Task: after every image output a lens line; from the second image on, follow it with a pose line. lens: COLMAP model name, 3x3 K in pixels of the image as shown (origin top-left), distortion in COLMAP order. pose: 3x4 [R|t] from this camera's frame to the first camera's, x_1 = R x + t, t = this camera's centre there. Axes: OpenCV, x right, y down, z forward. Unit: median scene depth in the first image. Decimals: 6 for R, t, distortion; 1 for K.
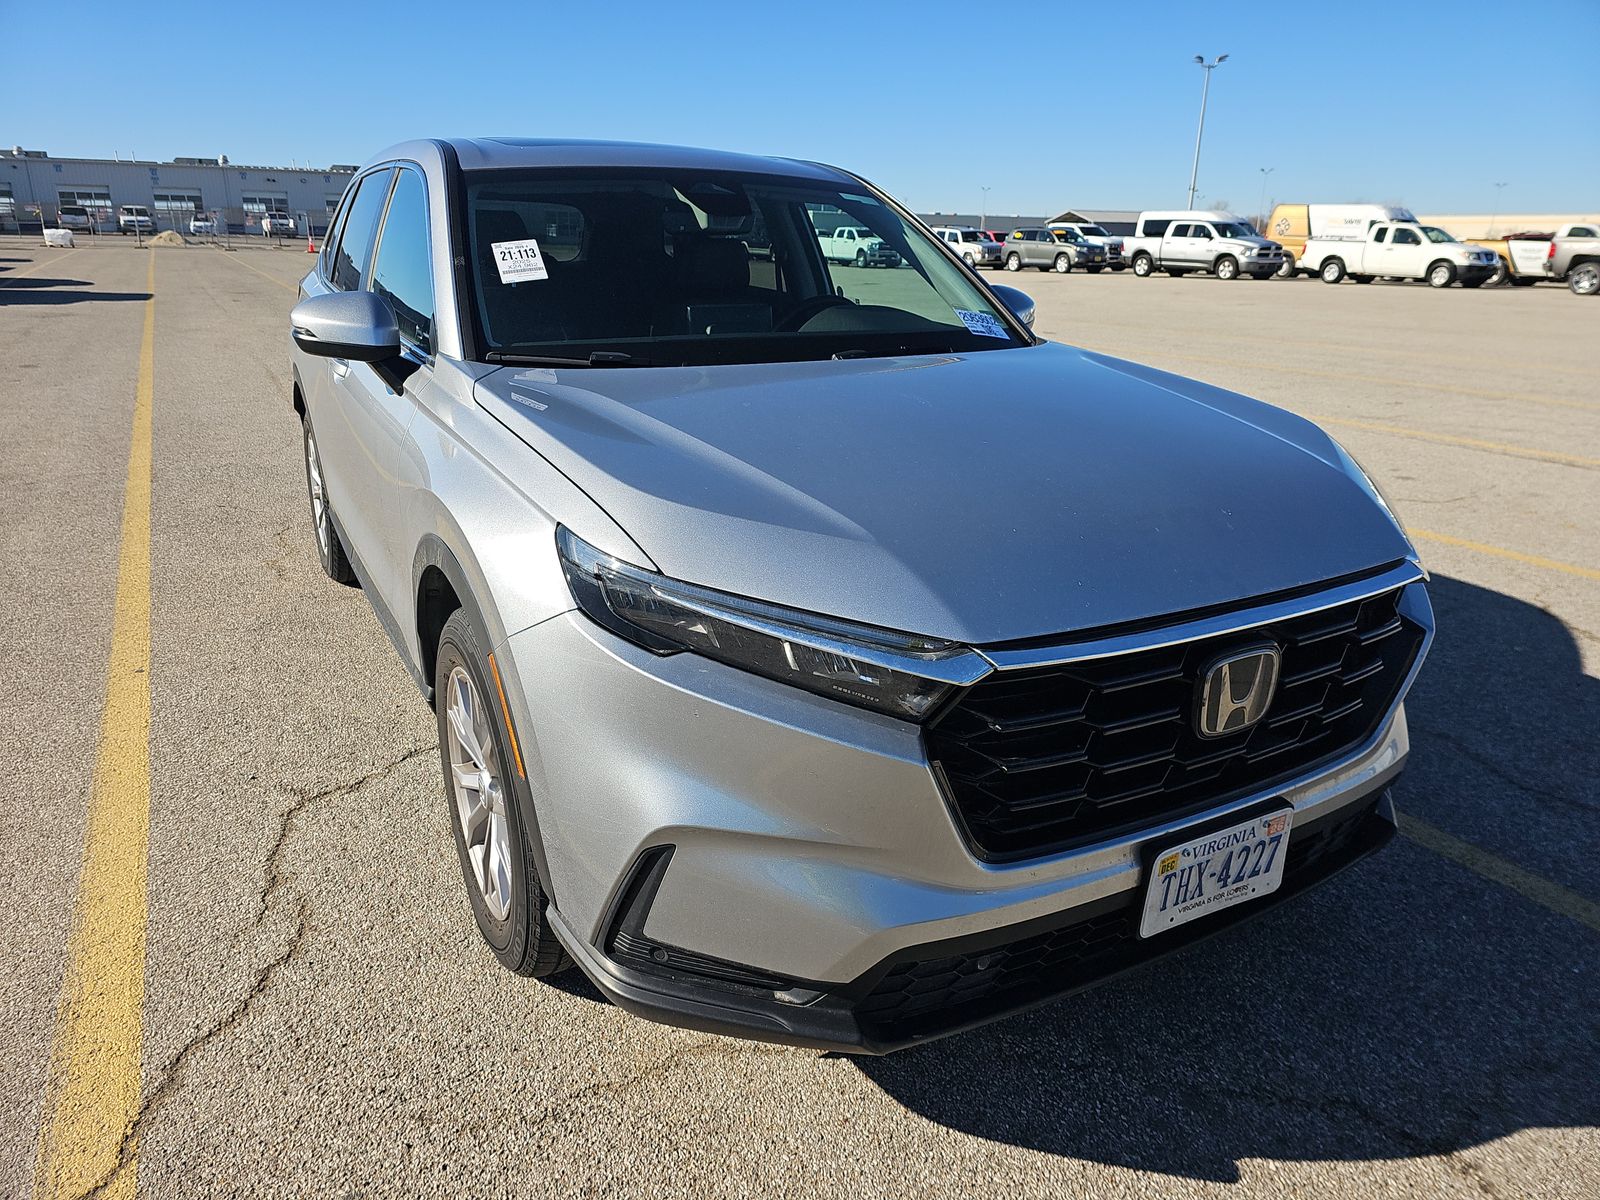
lens RADIAL K [[1035.1, 0, 764.5], [0, 1035.1, 619.5], [0, 0, 1]] dist [0.017084, -0.023844]
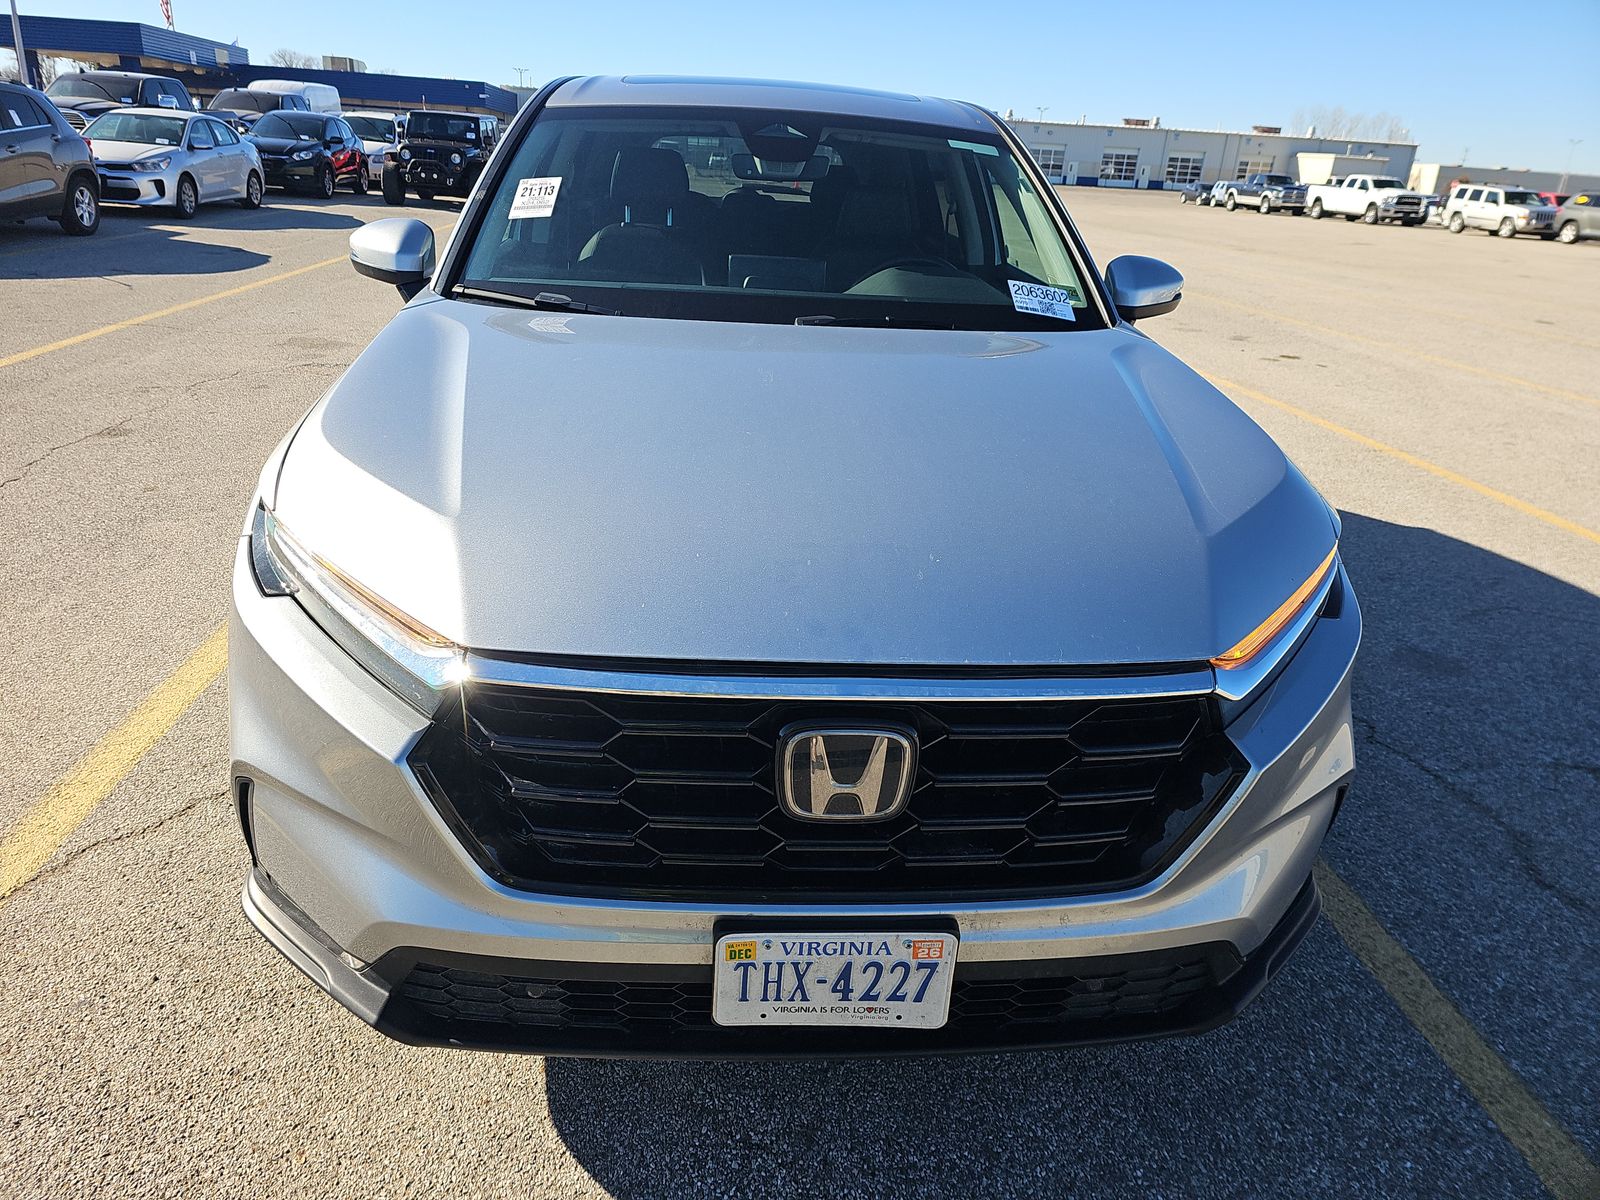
lens RADIAL K [[1035.1, 0, 787.1], [0, 1035.1, 598.2], [0, 0, 1]] dist [0.017084, -0.023844]
pose [[0.909986, 0.192870, -0.367051, 0.607618], [-0.180178, 0.981218, 0.068896, -0.101447], [0.373445, 0.003440, 0.927646, 0.199352]]
